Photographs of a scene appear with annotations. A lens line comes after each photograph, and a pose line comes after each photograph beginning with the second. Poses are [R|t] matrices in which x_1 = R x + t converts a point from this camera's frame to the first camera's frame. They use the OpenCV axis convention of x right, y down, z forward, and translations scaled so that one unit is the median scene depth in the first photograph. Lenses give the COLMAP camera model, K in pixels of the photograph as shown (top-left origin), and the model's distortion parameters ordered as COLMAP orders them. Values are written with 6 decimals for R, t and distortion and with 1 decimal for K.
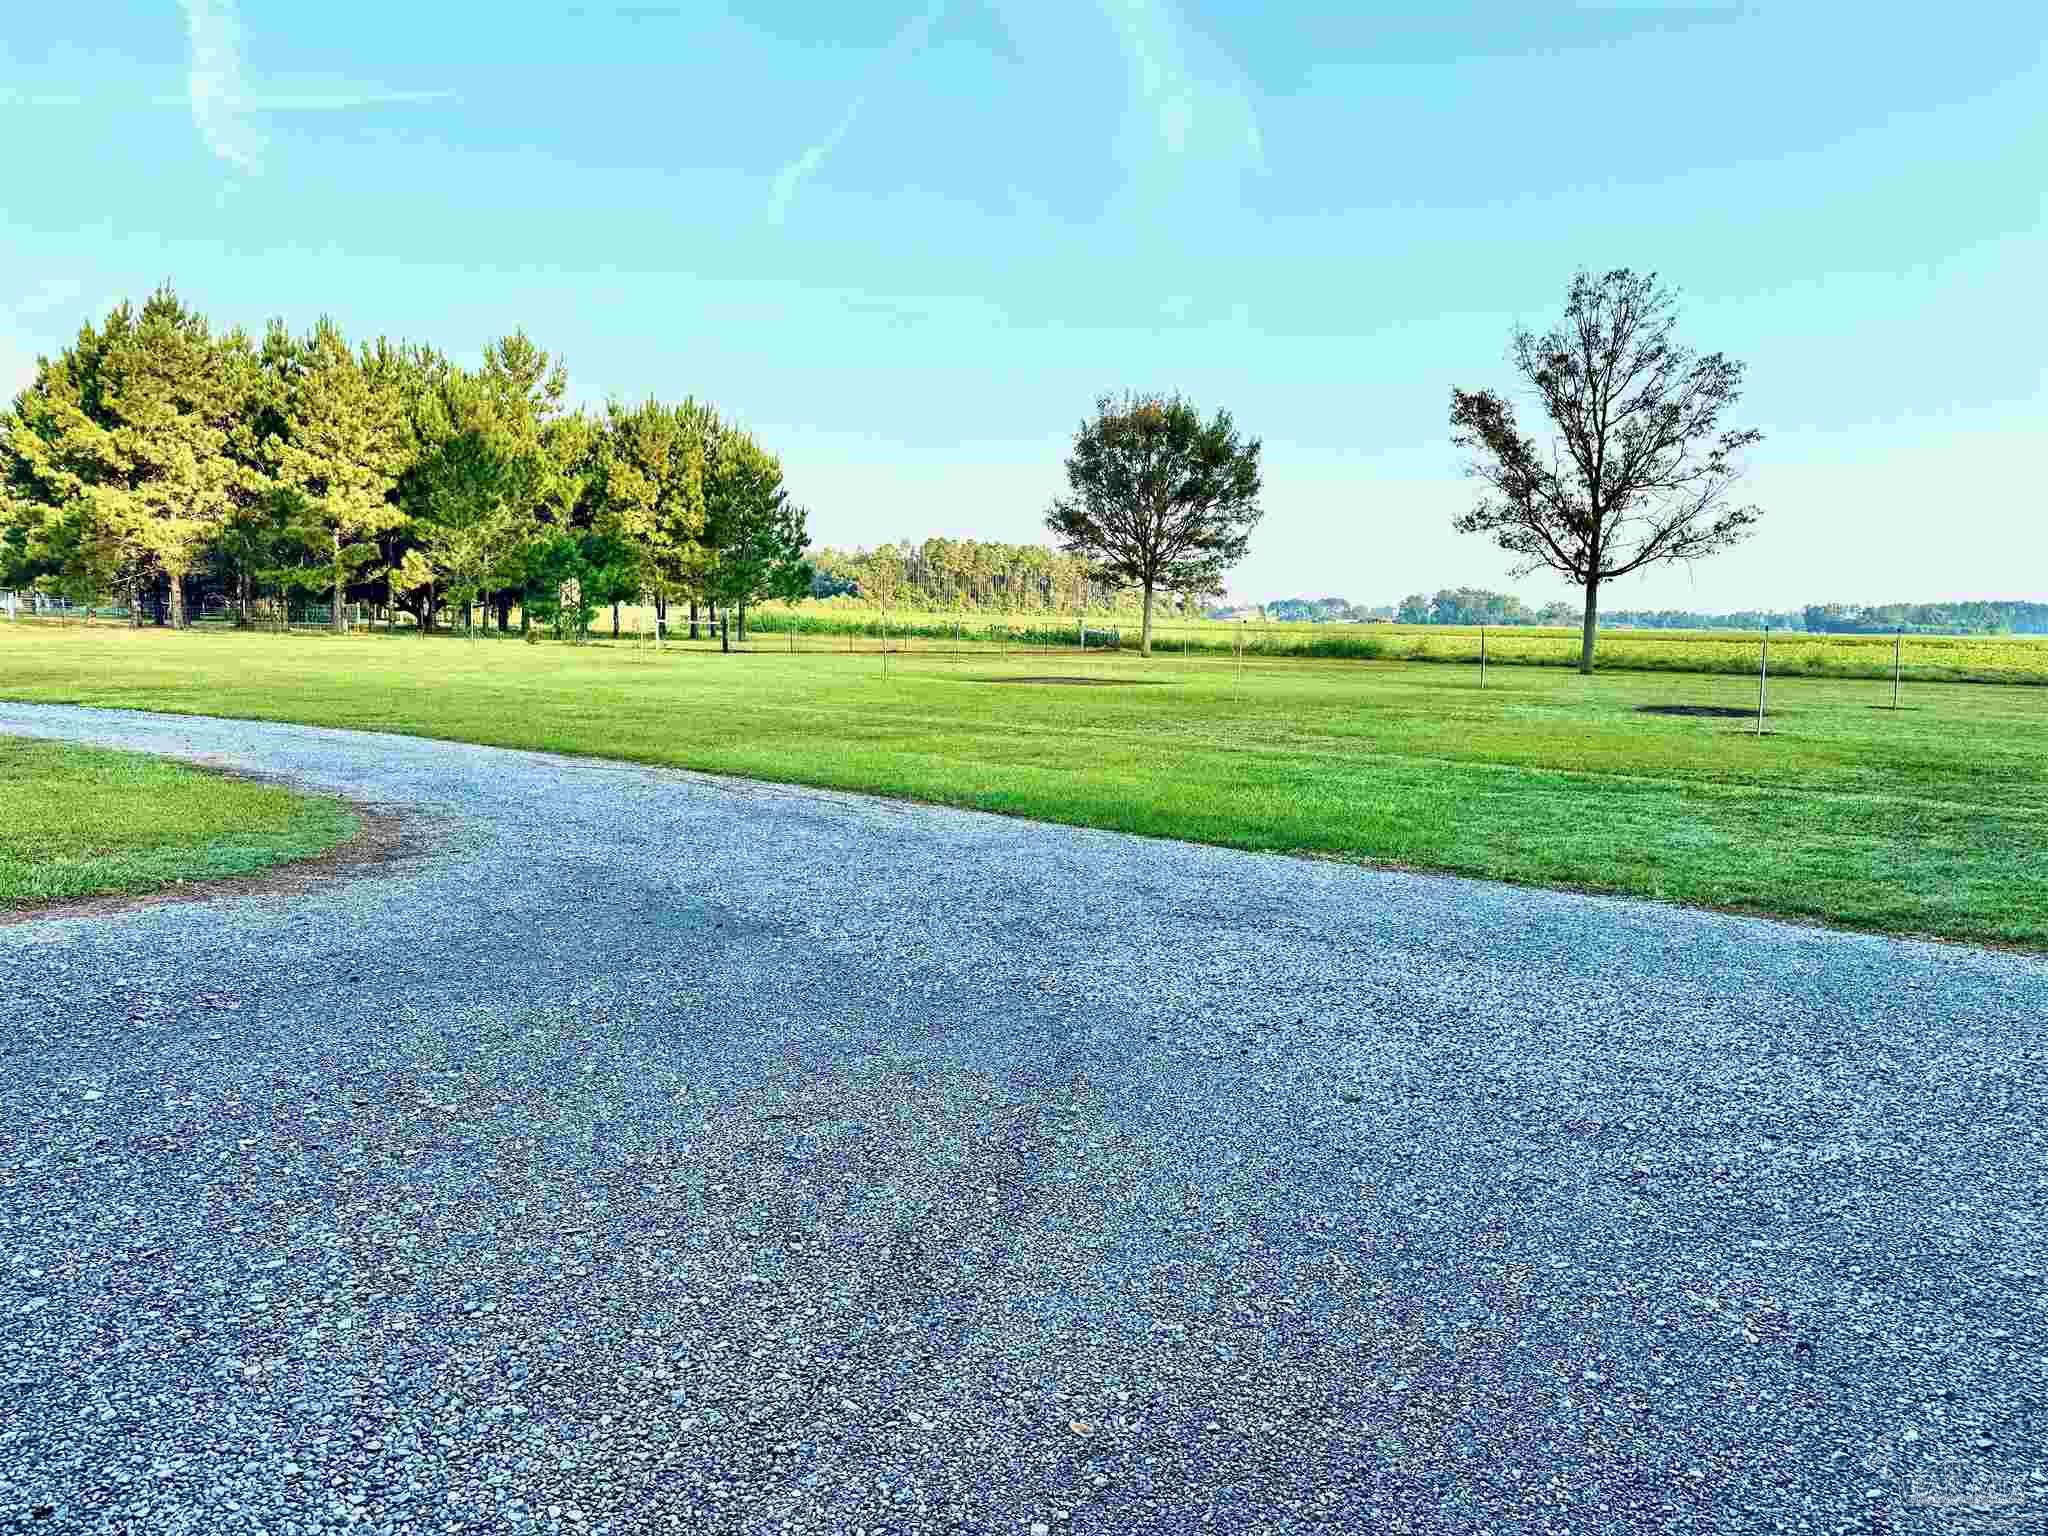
lens RADIAL K [[1435.6, 0, 1027.1], [0, 1435.6, 766.9], [0, 0, 1]] dist [-0.008799, -0.001351]
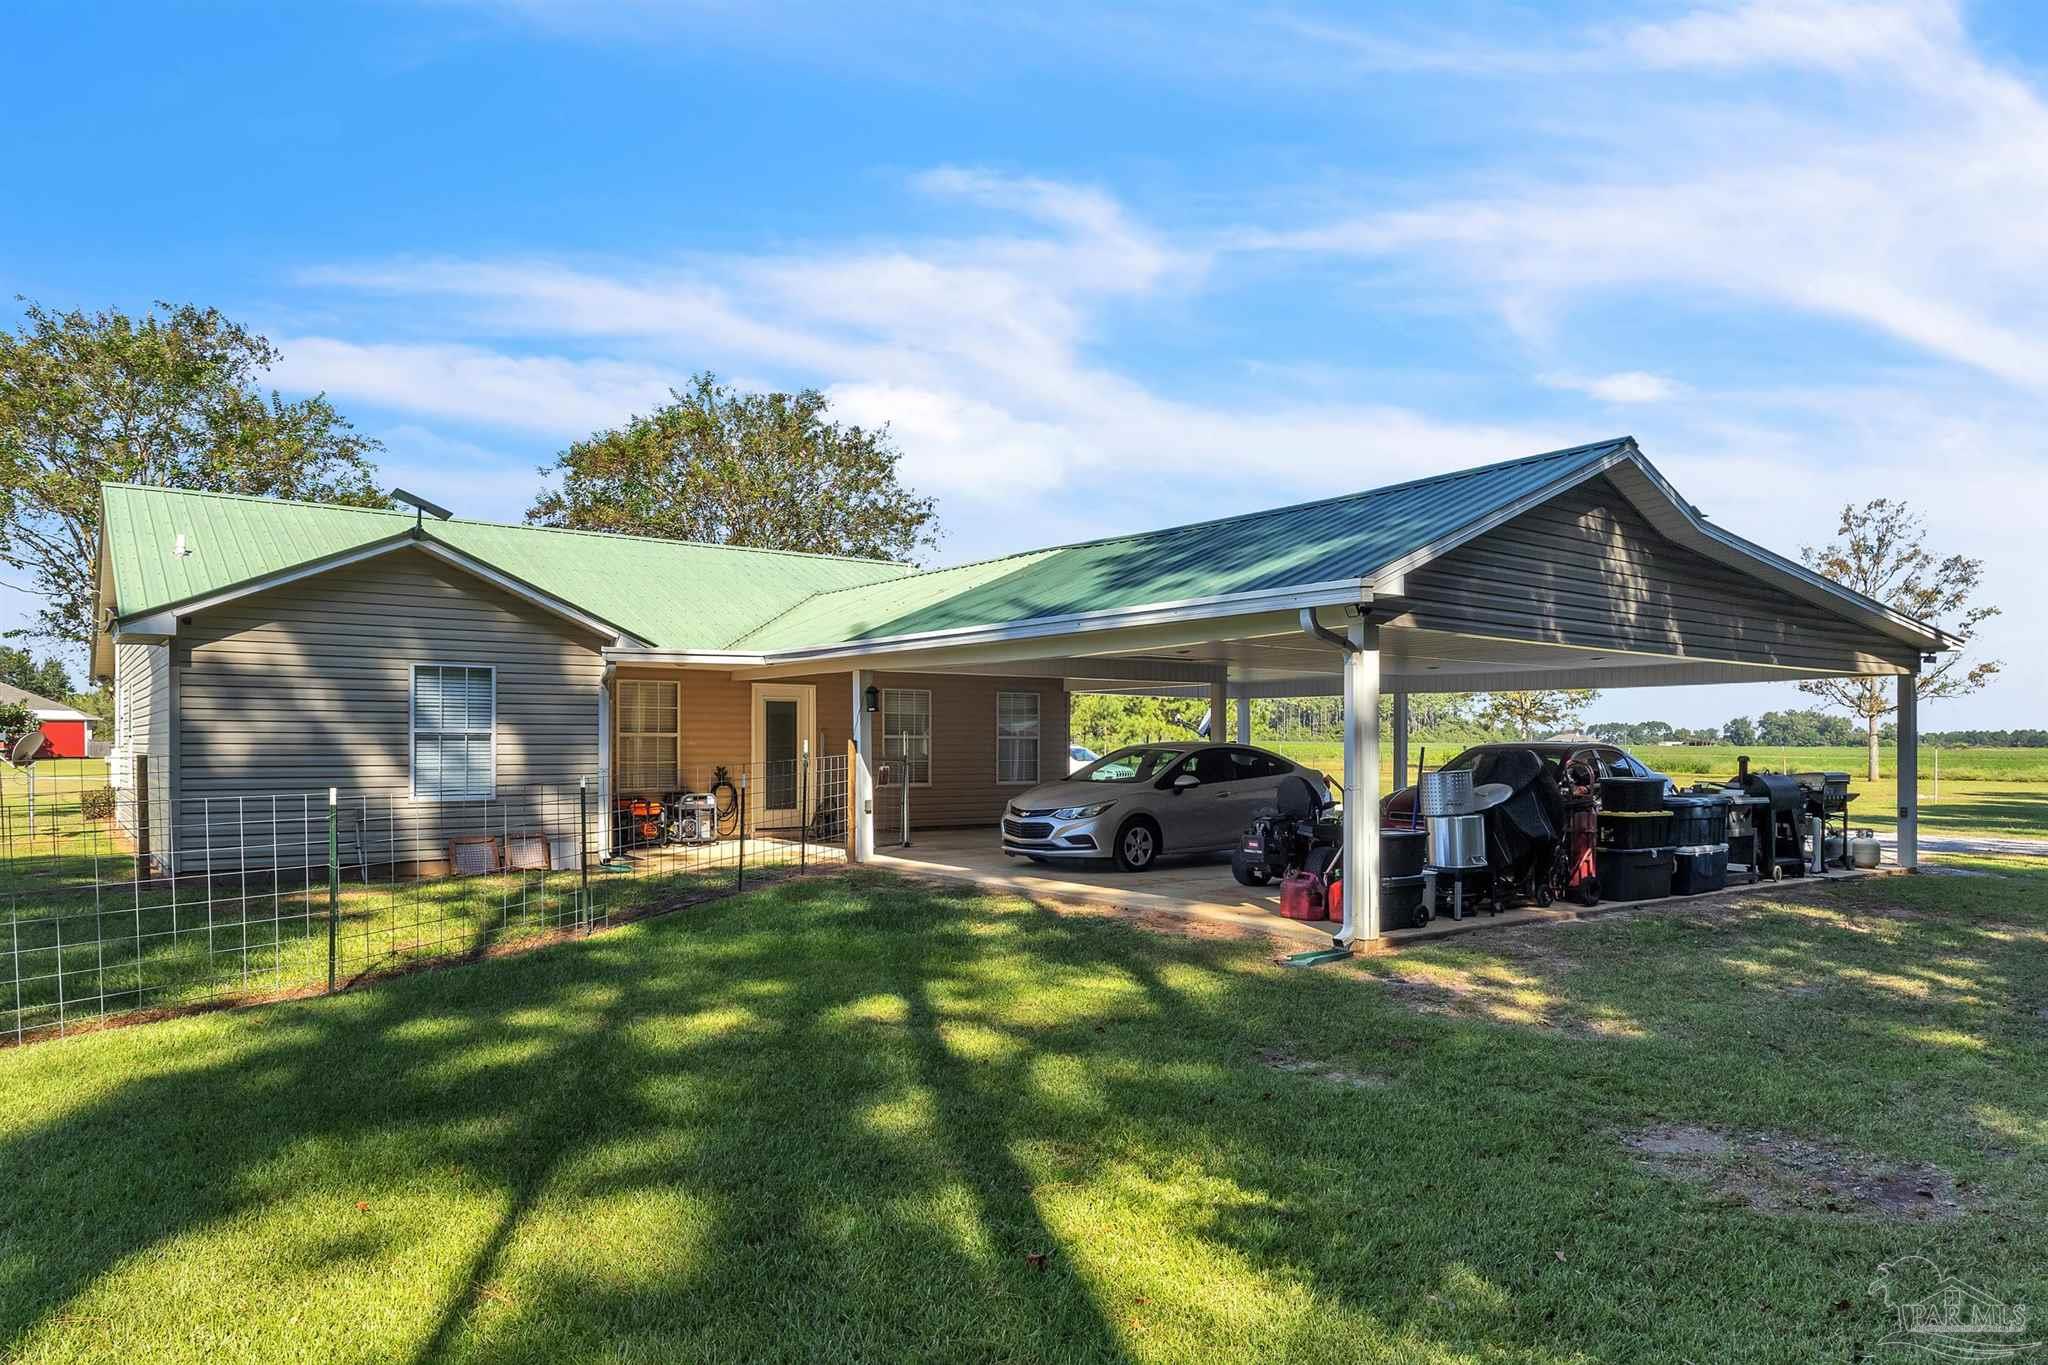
lens RADIAL K [[1335.2, 0, 1025.4], [0, 1335.2, 678.7], [0, 0, 1]] dist [-0.000403, -0.007644]
pose [[0.973758, -0.019181, -0.226776, -0.121168], [-0.015475, 0.988555, -0.150062, 0.044717], [0.227059, 0.149633, 0.962317, -0.457378]]
